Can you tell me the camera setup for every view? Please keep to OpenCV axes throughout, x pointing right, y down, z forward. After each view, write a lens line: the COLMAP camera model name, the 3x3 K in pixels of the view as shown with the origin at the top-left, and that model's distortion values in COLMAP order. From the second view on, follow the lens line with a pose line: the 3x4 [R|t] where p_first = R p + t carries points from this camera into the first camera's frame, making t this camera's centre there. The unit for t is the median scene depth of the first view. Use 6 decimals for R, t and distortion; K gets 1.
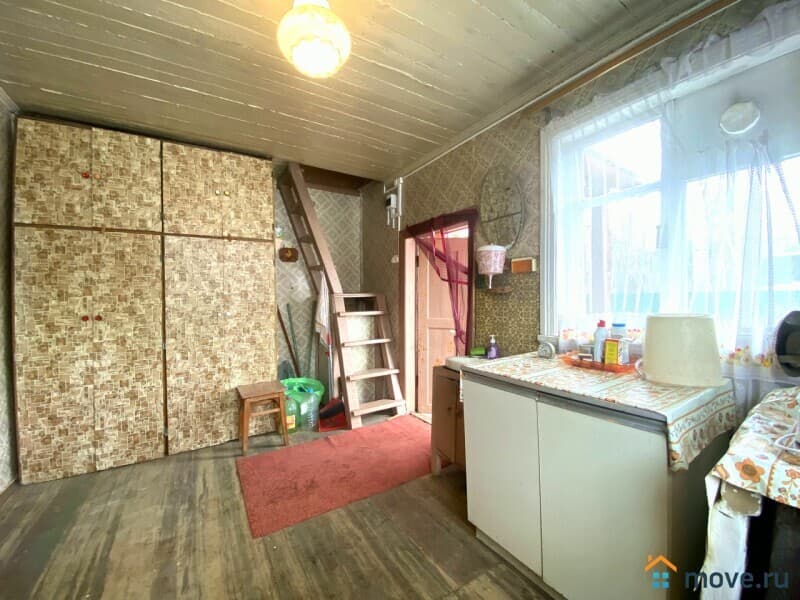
lens RADIAL K [[323.6, 0, 398.1], [0, 323.6, 298.6], [0, 0, 1]] dist [0.019044, -0.018779]
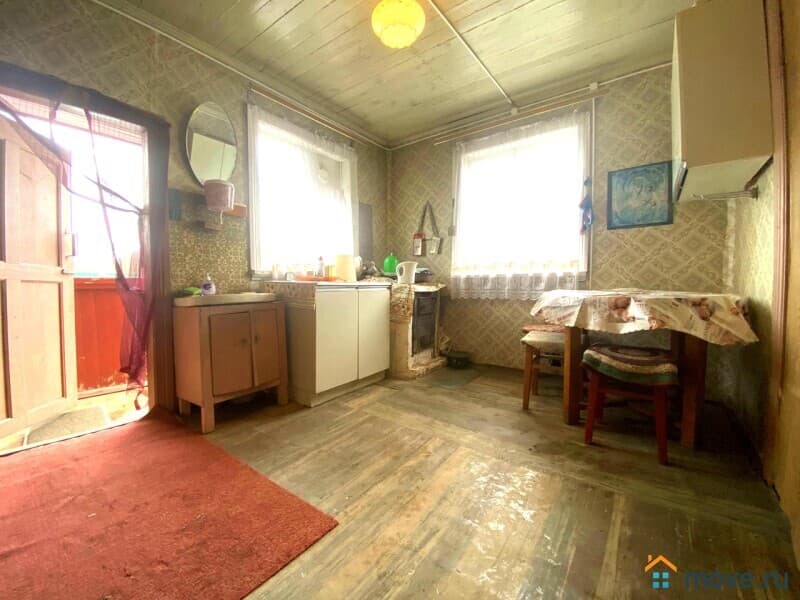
lens RADIAL K [[323.6, 0, 398.1], [0, 323.6, 298.6], [0, 0, 1]] dist [0.019044, -0.018779]
pose [[-0.373061, -0.025764, 0.927449, -1.108225], [0.001329, 0.999599, 0.028303, 0.222472], [-0.927806, 0.011791, -0.372877, 1.109819]]
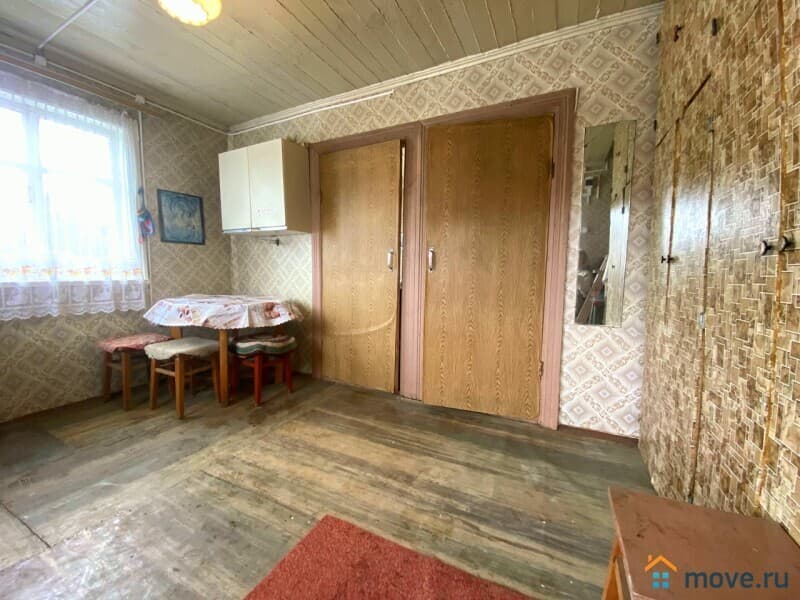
lens RADIAL K [[323.6, 0, 398.1], [0, 323.6, 298.6], [0, 0, 1]] dist [0.019044, -0.018779]
pose [[-0.849405, 0.047589, -0.525591, -0.180438], [0.007568, 0.996922, 0.078035, 0.113966], [0.527687, 0.062305, -0.847151, 1.727965]]
